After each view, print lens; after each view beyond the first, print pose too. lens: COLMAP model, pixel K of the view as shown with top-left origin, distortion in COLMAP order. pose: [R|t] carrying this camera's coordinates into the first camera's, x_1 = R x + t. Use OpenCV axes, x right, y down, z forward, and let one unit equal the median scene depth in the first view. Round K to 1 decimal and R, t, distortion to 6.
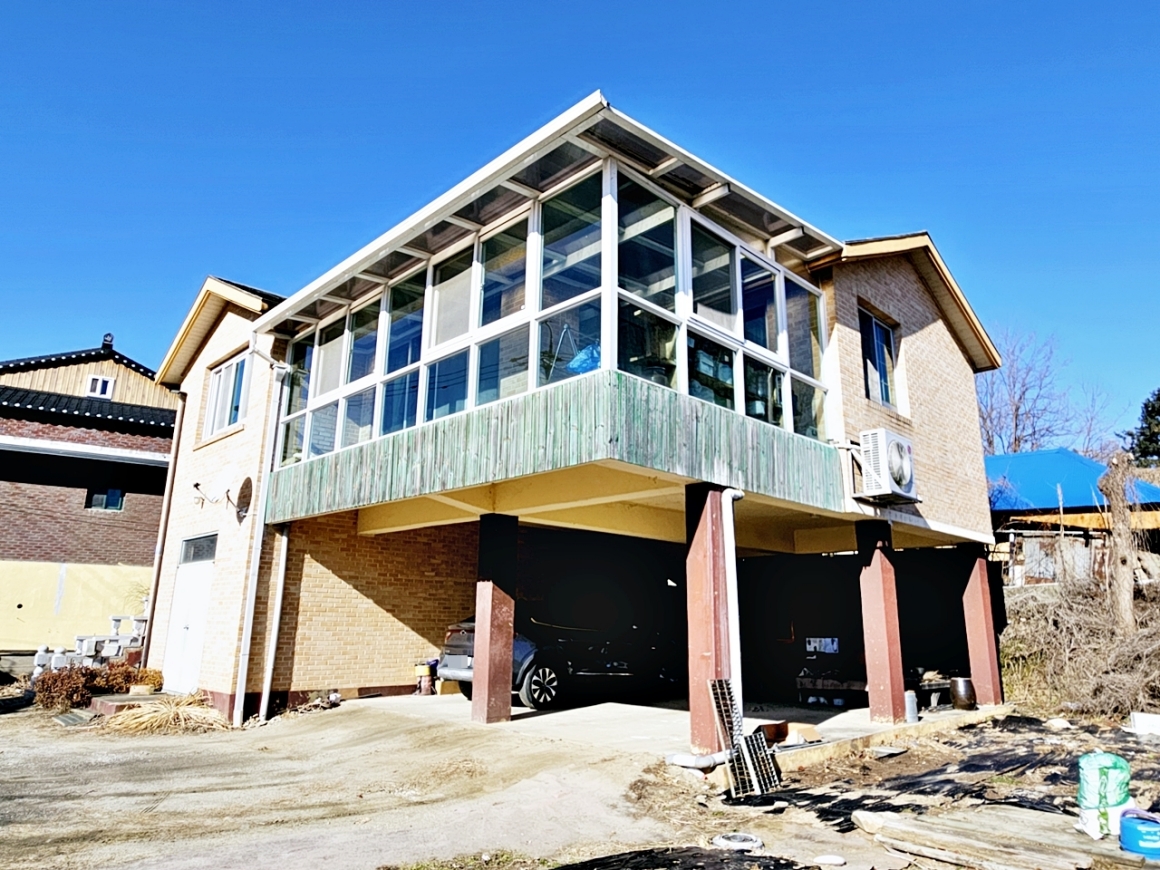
lens RADIAL K [[755.0, 0, 588.8], [0, 755.0, 430.1], [0, 0, 1]] dist [0.002931, -0.000691]
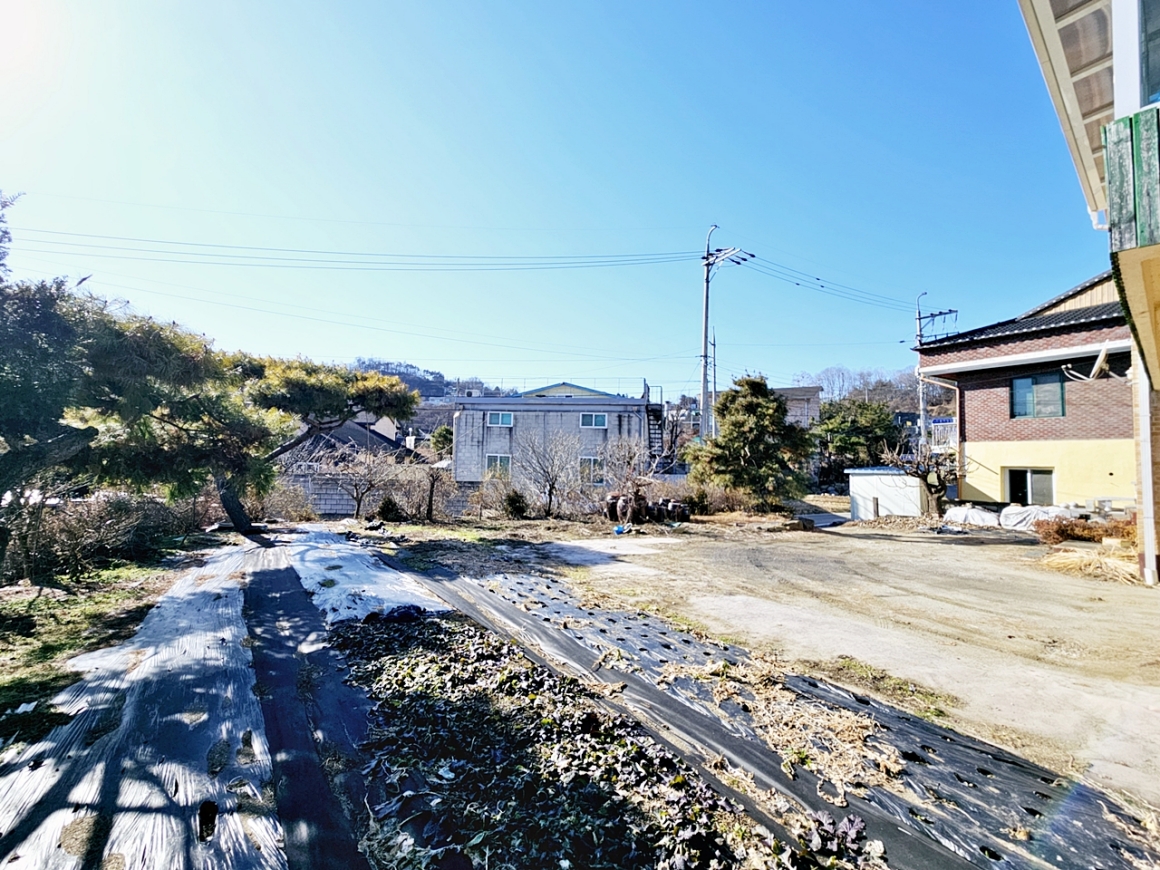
lens RADIAL K [[518.1, 0, 579.0], [0, 518.1, 436.8], [0, 0, 1]] dist [0.000201, 0.003037]
pose [[-0.067680, -0.066792, -0.995469, 0.248666], [0.218273, 0.972595, -0.080097, 0.062099], [0.973538, -0.222705, -0.051246, 0.249684]]
